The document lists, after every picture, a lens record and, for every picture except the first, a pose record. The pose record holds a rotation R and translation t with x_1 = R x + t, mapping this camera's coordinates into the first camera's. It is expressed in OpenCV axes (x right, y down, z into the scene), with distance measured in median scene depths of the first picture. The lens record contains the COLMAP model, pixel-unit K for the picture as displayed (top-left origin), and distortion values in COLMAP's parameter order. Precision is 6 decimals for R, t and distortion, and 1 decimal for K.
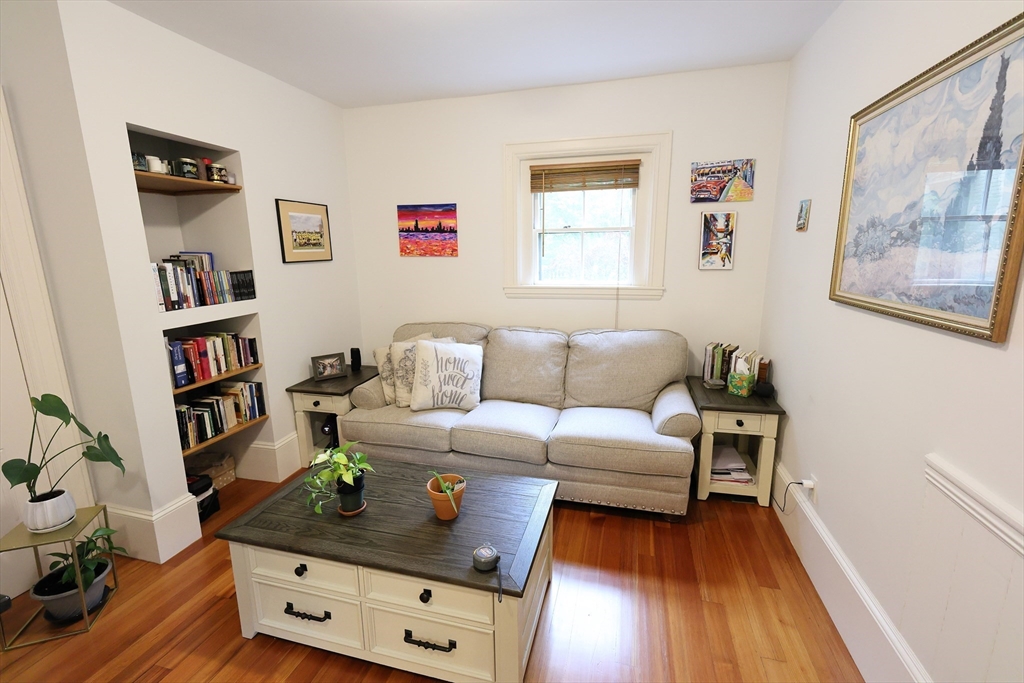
lens RADIAL K [[442.1, 0, 513.2], [0, 442.1, 338.3], [0, 0, 1]] dist [0.001287, -0.000112]
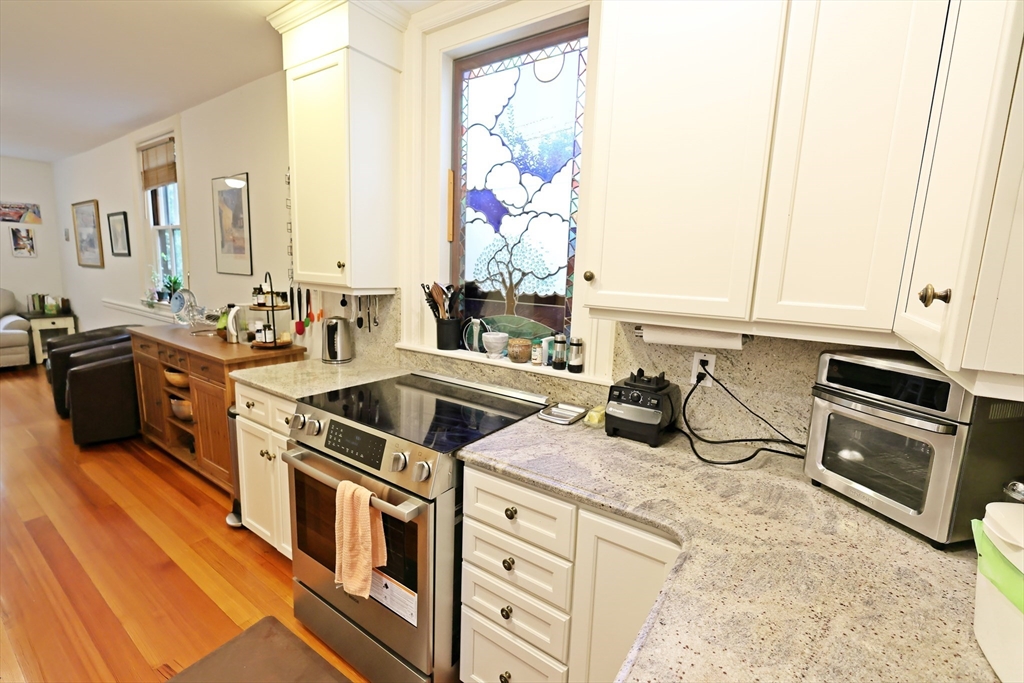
lens RADIAL K [[442.1, 0, 515.2], [0, 442.1, 338.7], [0, 0, 1]] dist [0.001287, -0.000112]
pose [[0.335777, -0.116351, 0.934728, -0.714252], [0.144832, 0.986919, 0.070820, 0.391524], [-0.930740, 0.111599, 0.348236, -1.722243]]
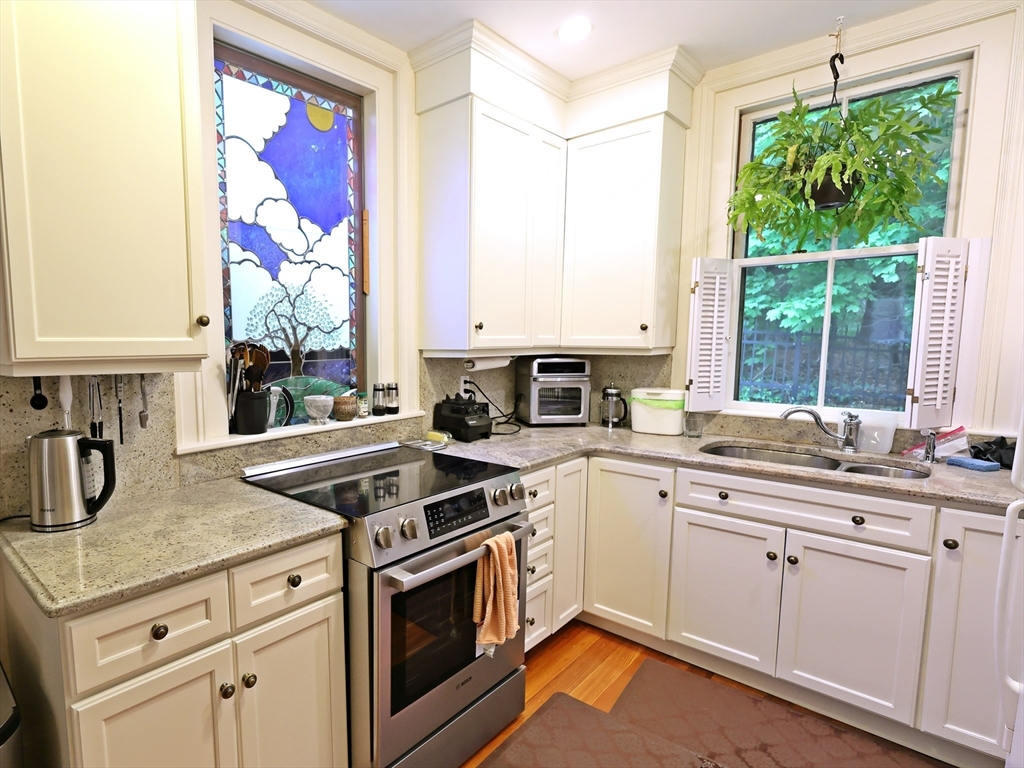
lens RADIAL K [[555.6, 0, 382.3], [0, 555.6, 395.9], [0, 0, 1]] dist [0.002786, 0.000113]
pose [[-0.856364, -0.035527, 0.515149, -0.549359], [0.120318, 0.956443, 0.265972, 0.235963], [-0.502160, 0.289750, -0.814789, -0.883361]]
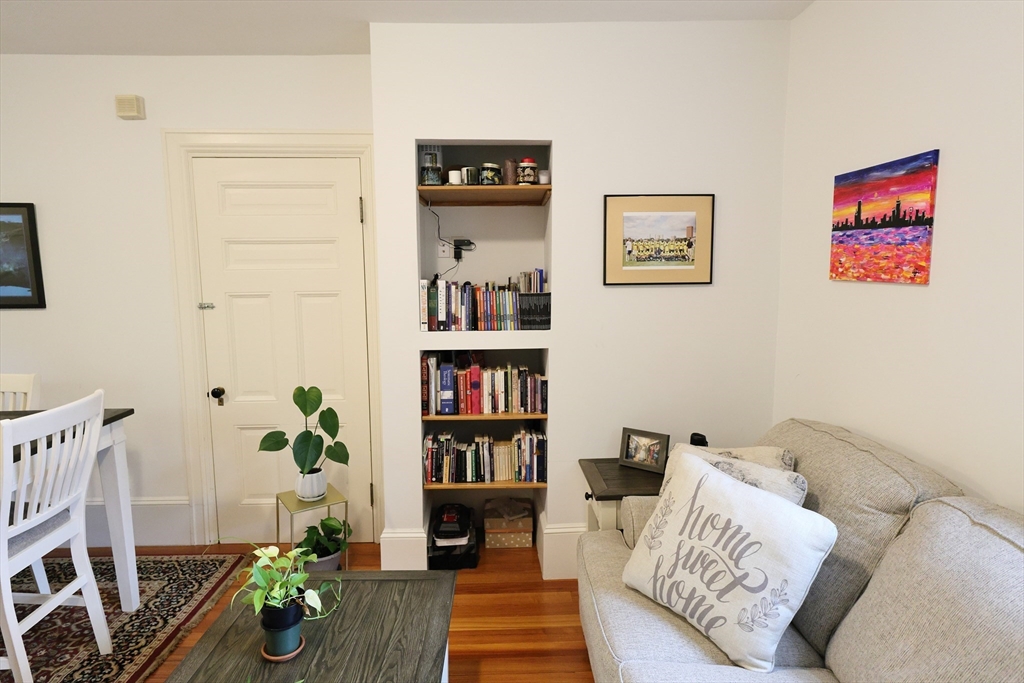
lens RADIAL K [[557.8, 0, 510.5], [0, 557.8, 337.1], [0, 0, 1]] dist [0.001119, 0.001432]
pose [[0.279268, 0.125404, -0.951989, 0.294758], [-0.189579, 0.979121, 0.073364, -0.127237], [0.941312, 0.159989, 0.297211, 0.616466]]
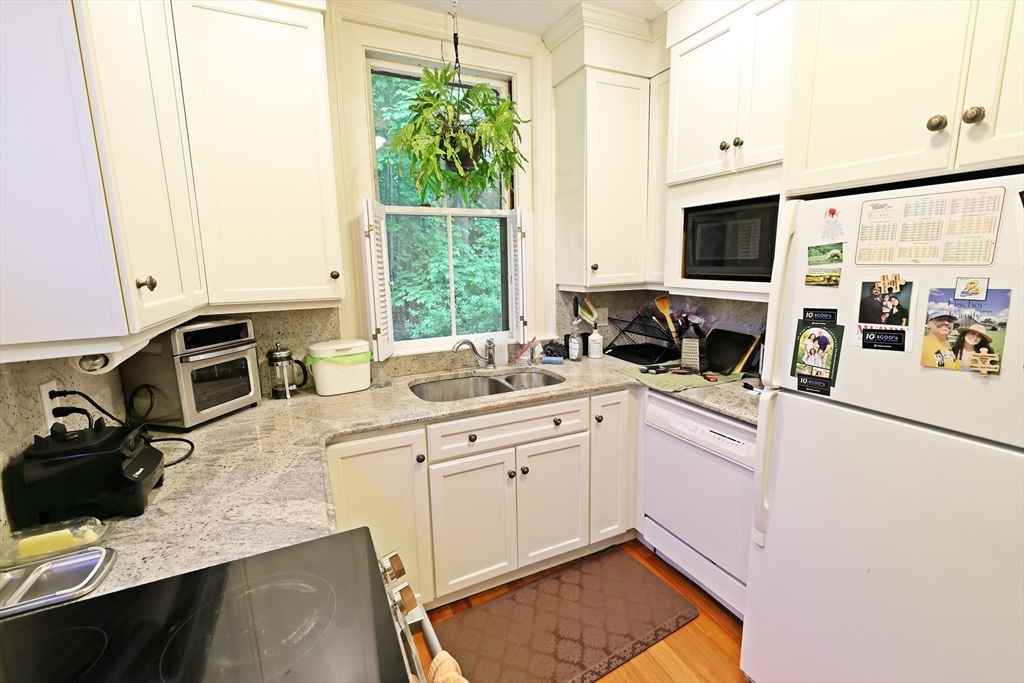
lens RADIAL K [[442.1, 0, 512.8], [0, 442.1, 338.2], [0, 0, 1]] dist [0.001287, -0.000112]
pose [[-0.765457, 0.138092, -0.628496, -0.245989], [-0.096150, 0.941193, 0.323899, 0.281442], [0.636264, 0.308361, -0.707165, -1.245751]]
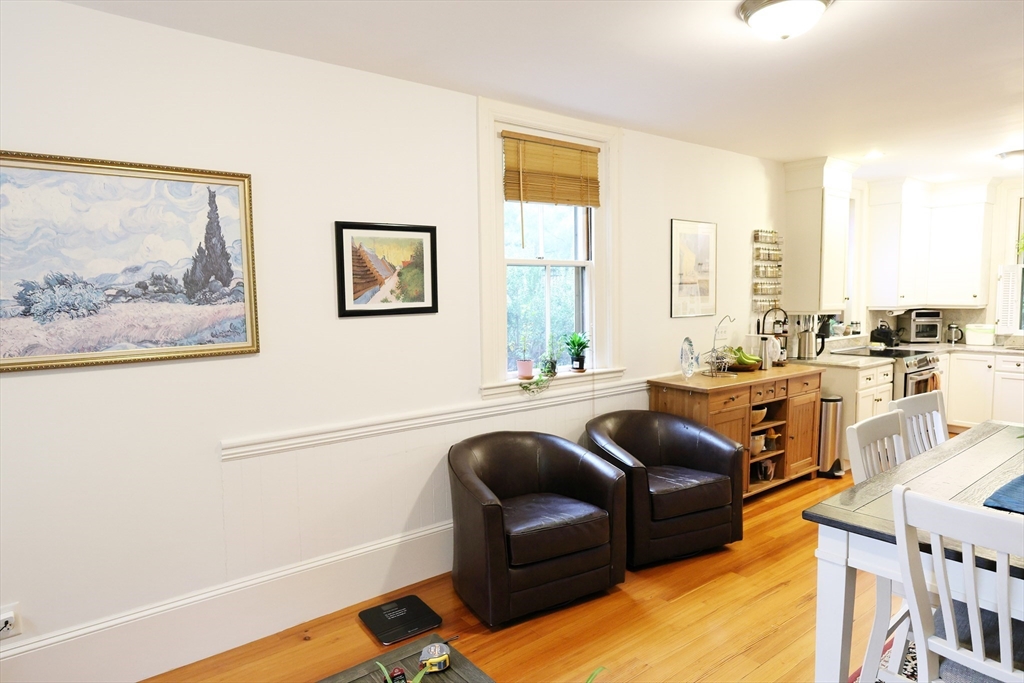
lens RADIAL K [[607.6, 0, 488.2], [0, 607.6, 339.8], [0, 0, 1]] dist [0.001770, -0.004158]
pose [[-0.785142, -0.025364, 0.618797, -0.428114], [0.146857, 0.963039, 0.225808, -0.169331], [-0.601652, 0.268166, -0.752397, 0.838218]]
